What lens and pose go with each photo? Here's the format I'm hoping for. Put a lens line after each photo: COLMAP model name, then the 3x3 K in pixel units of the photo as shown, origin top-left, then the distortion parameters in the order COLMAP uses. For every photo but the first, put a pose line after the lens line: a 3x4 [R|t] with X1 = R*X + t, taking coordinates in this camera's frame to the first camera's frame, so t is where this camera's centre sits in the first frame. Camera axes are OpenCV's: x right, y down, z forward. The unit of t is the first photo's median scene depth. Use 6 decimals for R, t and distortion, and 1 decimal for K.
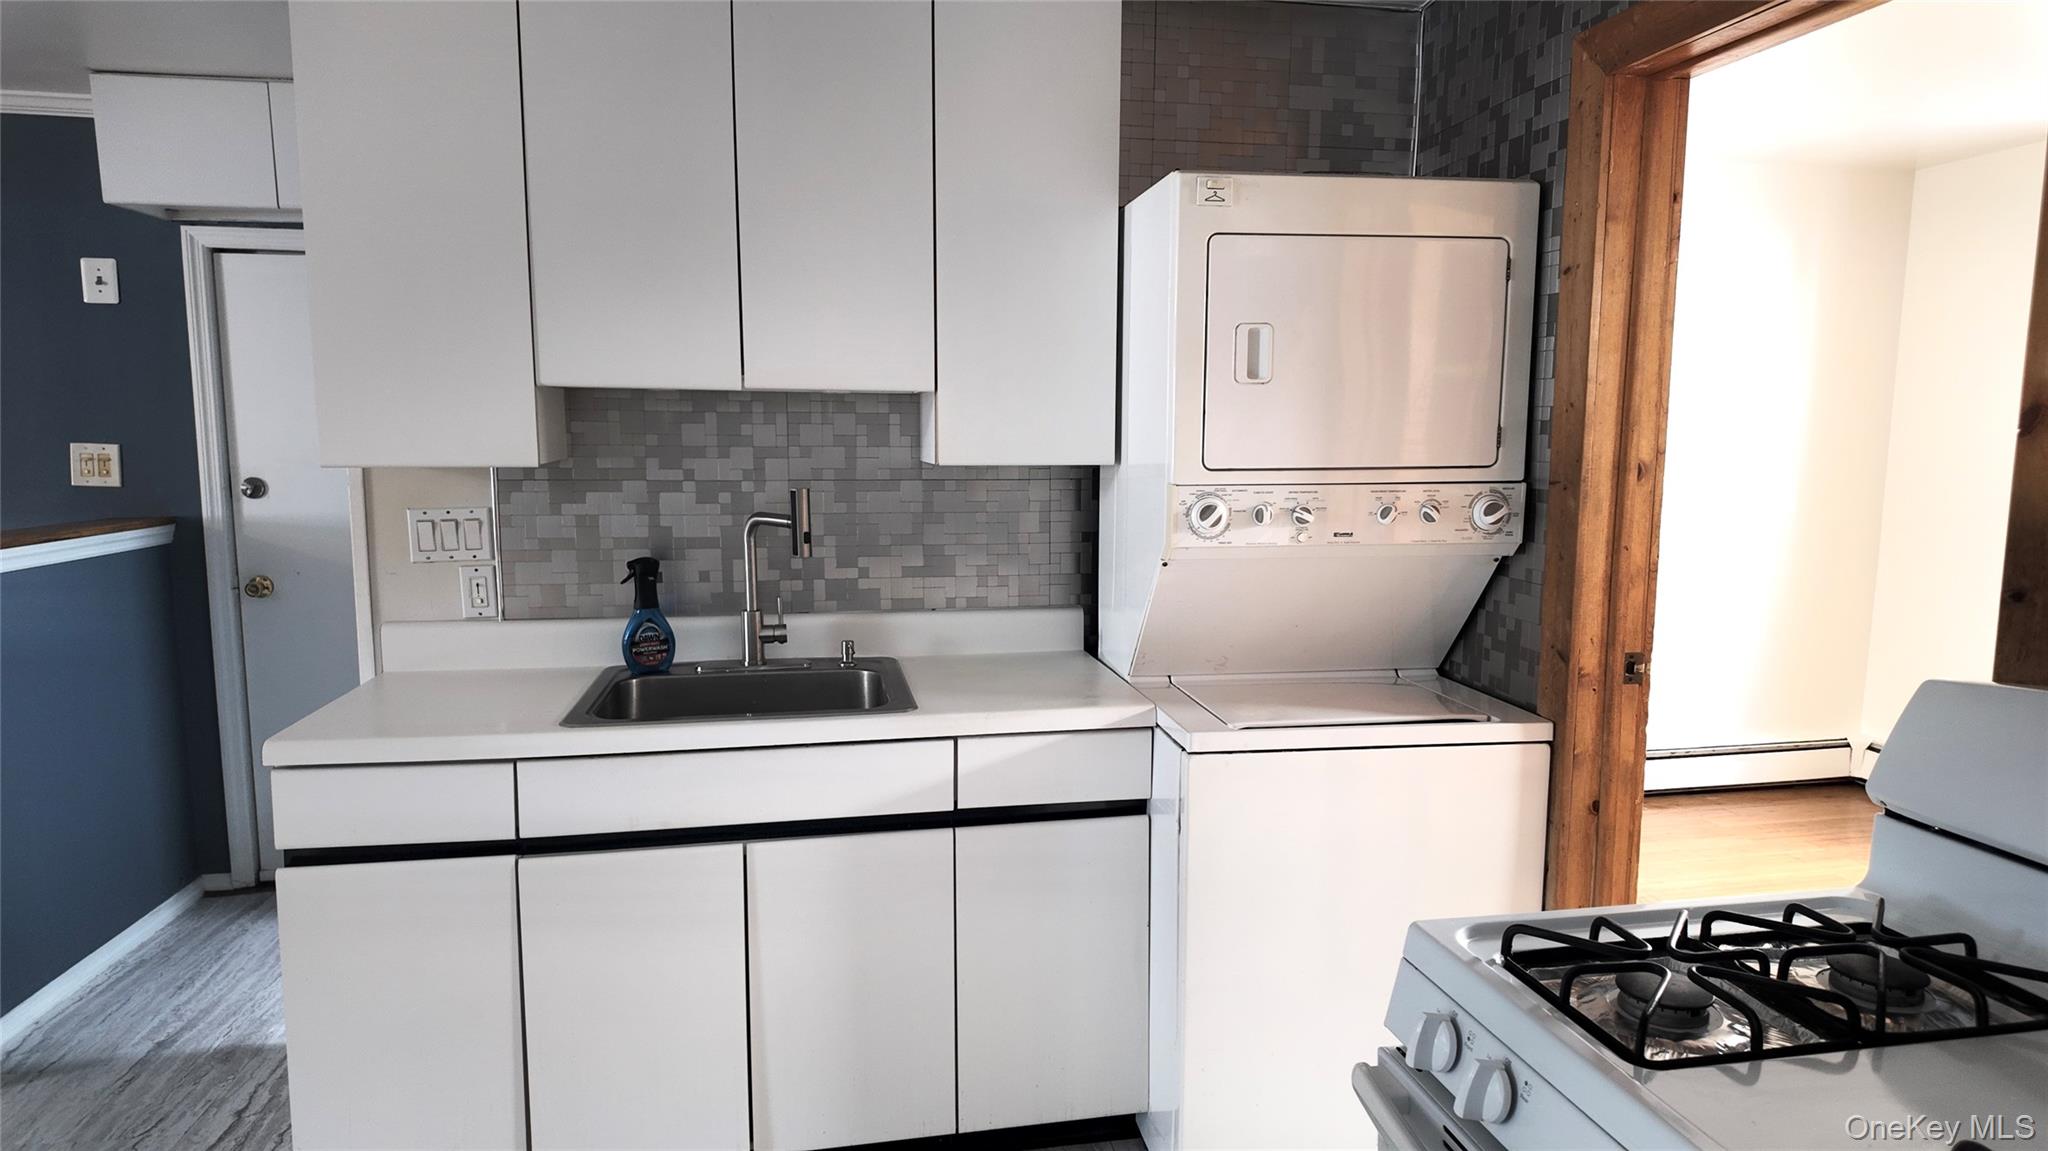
lens RADIAL K [[1204.9, 0, 1024.0], [0, 1204.9, 575.5], [0, 0, 1]] dist [0.004998, 0.001719]
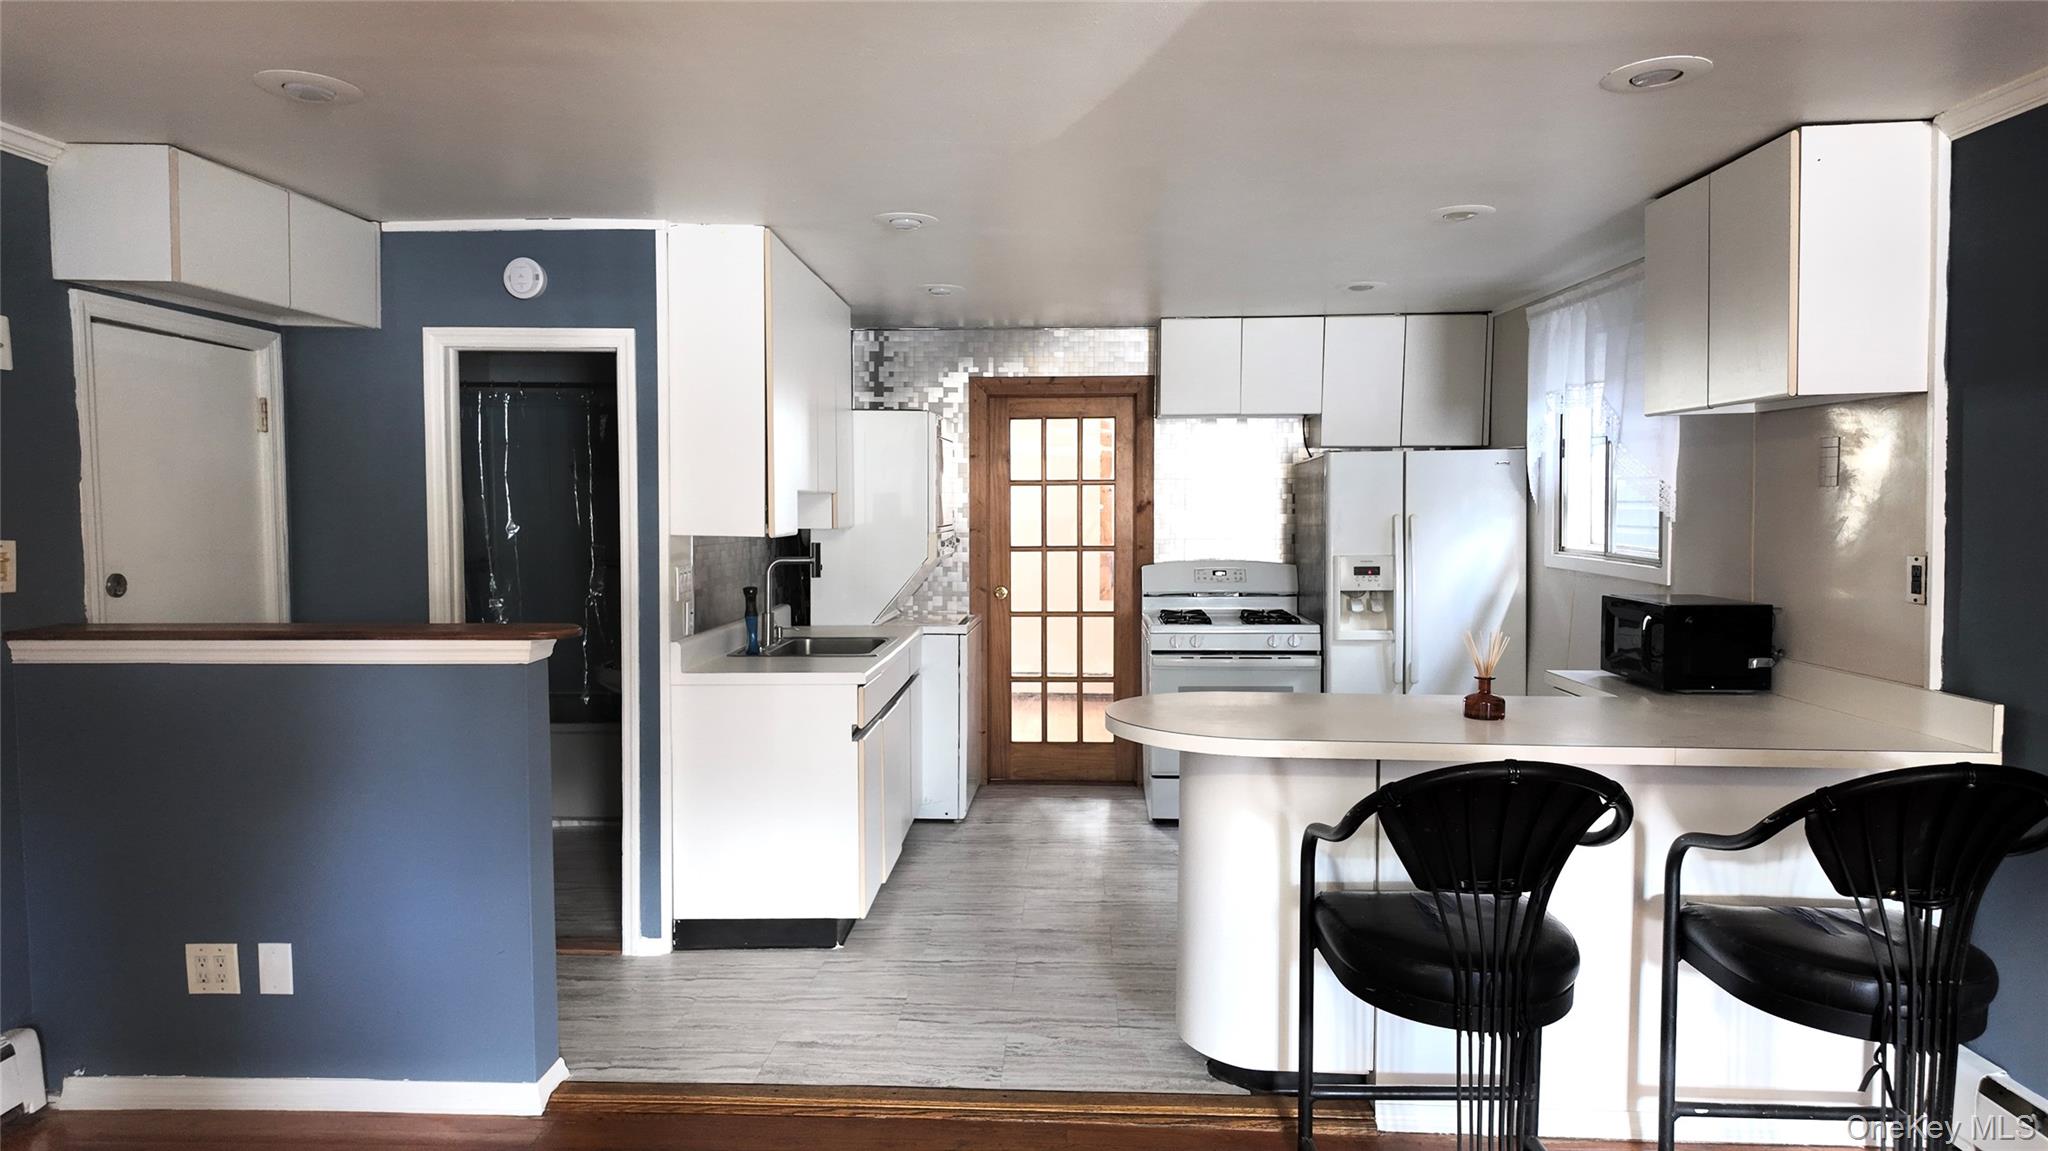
lens RADIAL K [[1176.2, 0, 1024.0], [0, 1176.2, 575.5], [0, 0, 1]] dist [0.037519, -0.035627]
pose [[0.224298, -0.059924, 0.972676, -1.384092], [0.120639, 0.992138, 0.033304, -0.030240], [-0.967025, 0.109873, 0.229764, 0.165198]]
